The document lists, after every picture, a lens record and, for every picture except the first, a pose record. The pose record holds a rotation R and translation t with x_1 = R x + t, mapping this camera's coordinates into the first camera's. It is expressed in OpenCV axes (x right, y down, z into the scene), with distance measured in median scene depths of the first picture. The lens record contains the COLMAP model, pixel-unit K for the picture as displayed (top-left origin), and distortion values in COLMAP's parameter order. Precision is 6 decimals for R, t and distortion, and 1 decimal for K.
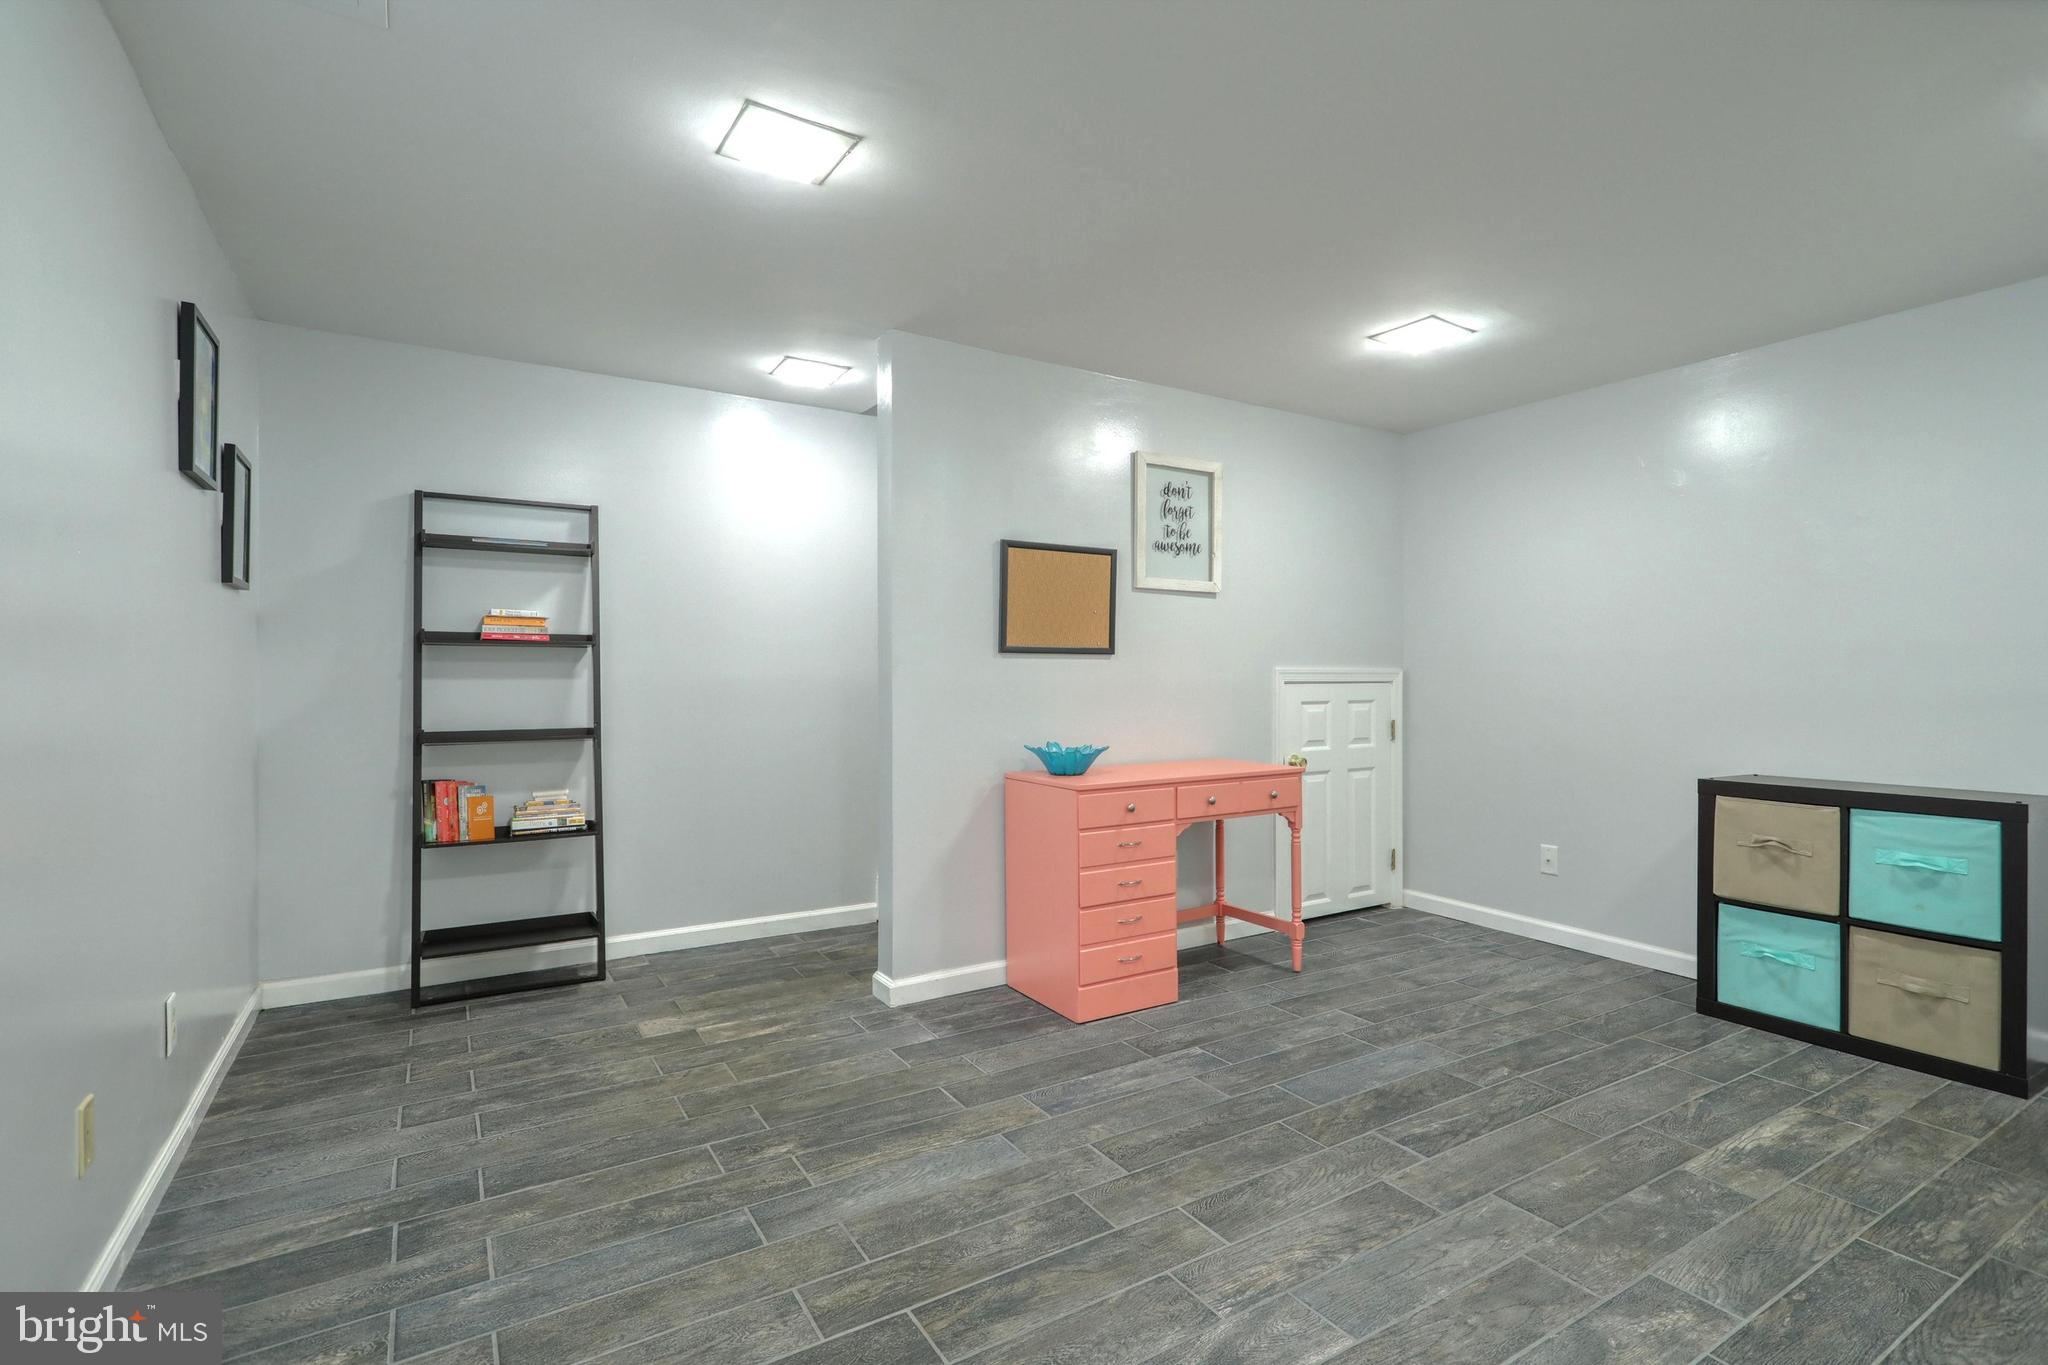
lens RADIAL K [[966.7, 0, 1036.4], [0, 966.7, 673.9], [0, 0, 1]] dist [-0.001061, 0.001586]
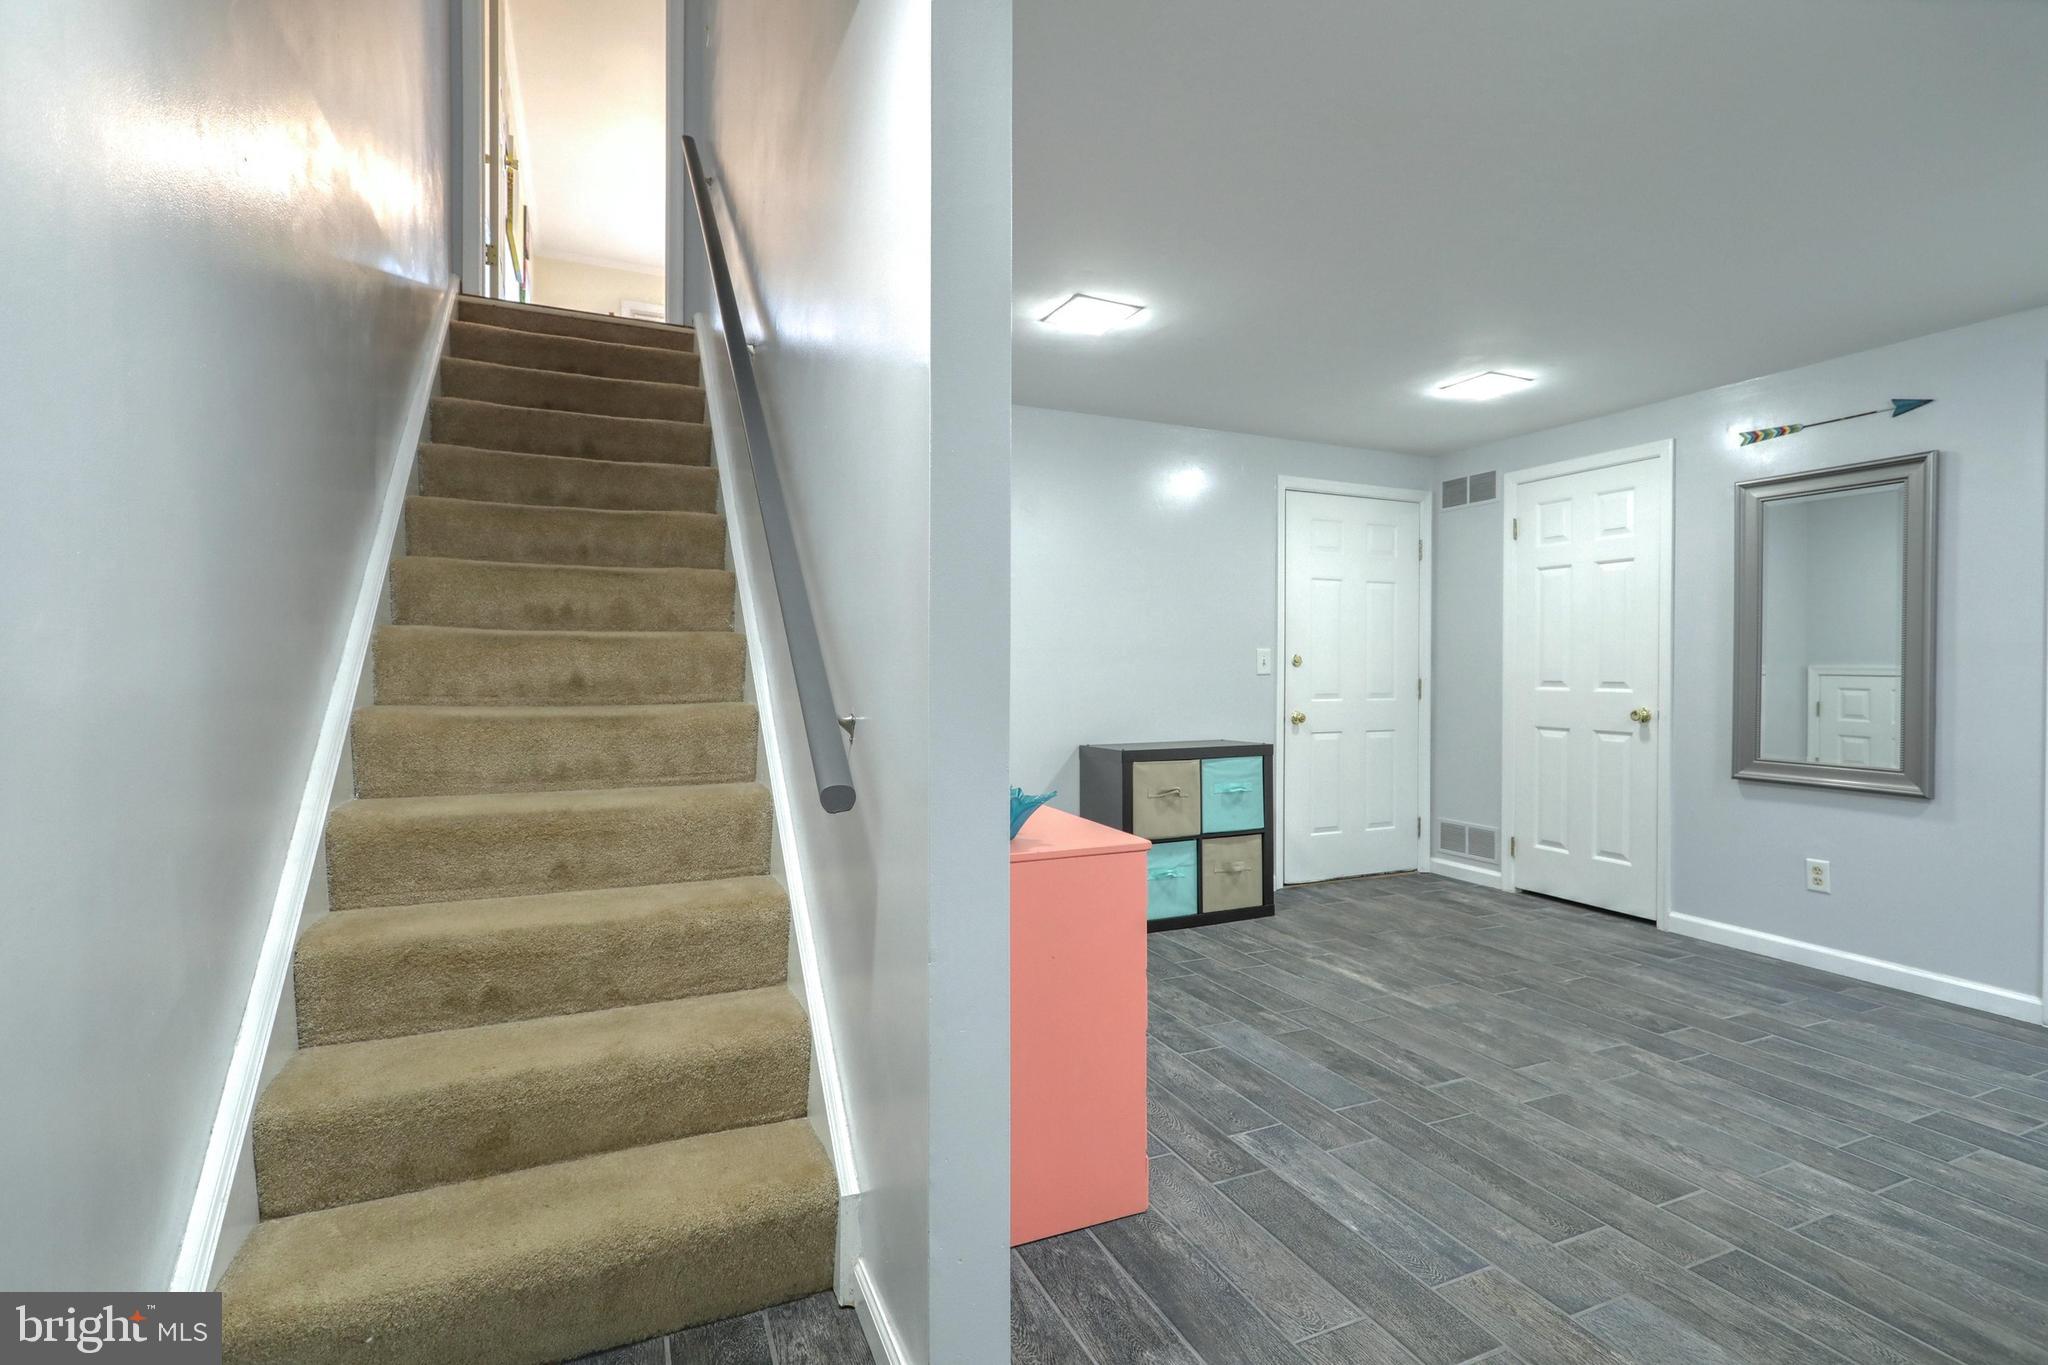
lens RADIAL K [[966.7, 0, 1036.4], [0, 966.7, 673.9], [0, 0, 1]] dist [-0.001061, 0.001586]
pose [[0.127582, -0.006744, 0.991805, -0.860022], [-0.004815, 0.999961, 0.007419, -0.000450], [-0.991816, -0.005722, 0.127544, 1.415722]]
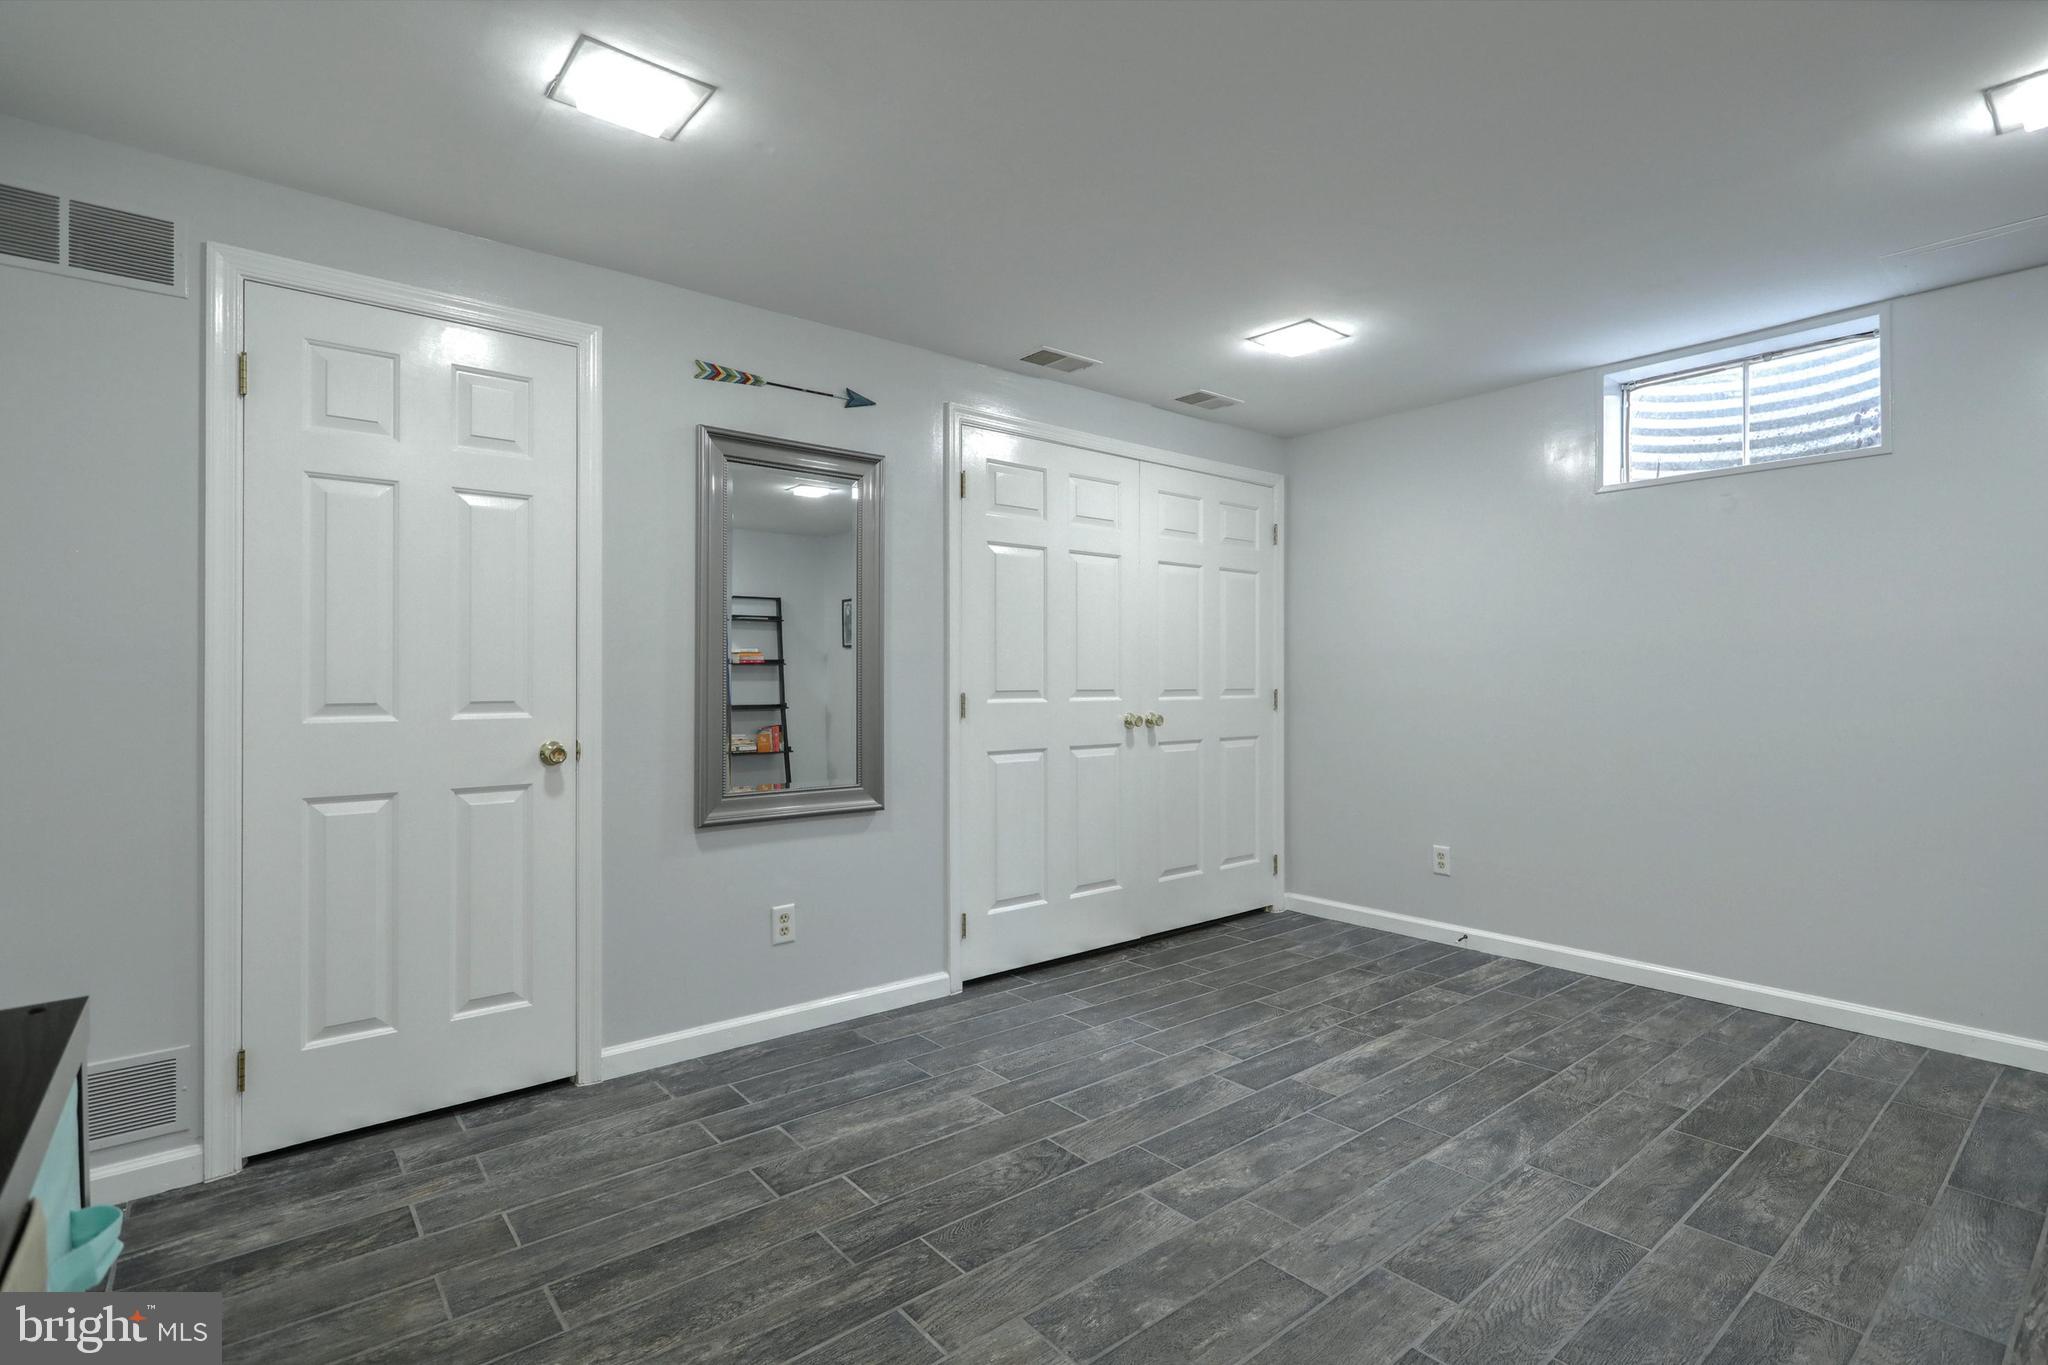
lens RADIAL K [[966.7, 0, 1036.4], [0, 966.7, 673.9], [0, 0, 1]] dist [-0.001061, 0.001586]
pose [[-0.990901, 0.001871, -0.134578, 0.802078], [0.002848, 0.999971, -0.007063, 0.002184], [0.134561, -0.007382, -0.990878, 1.729021]]
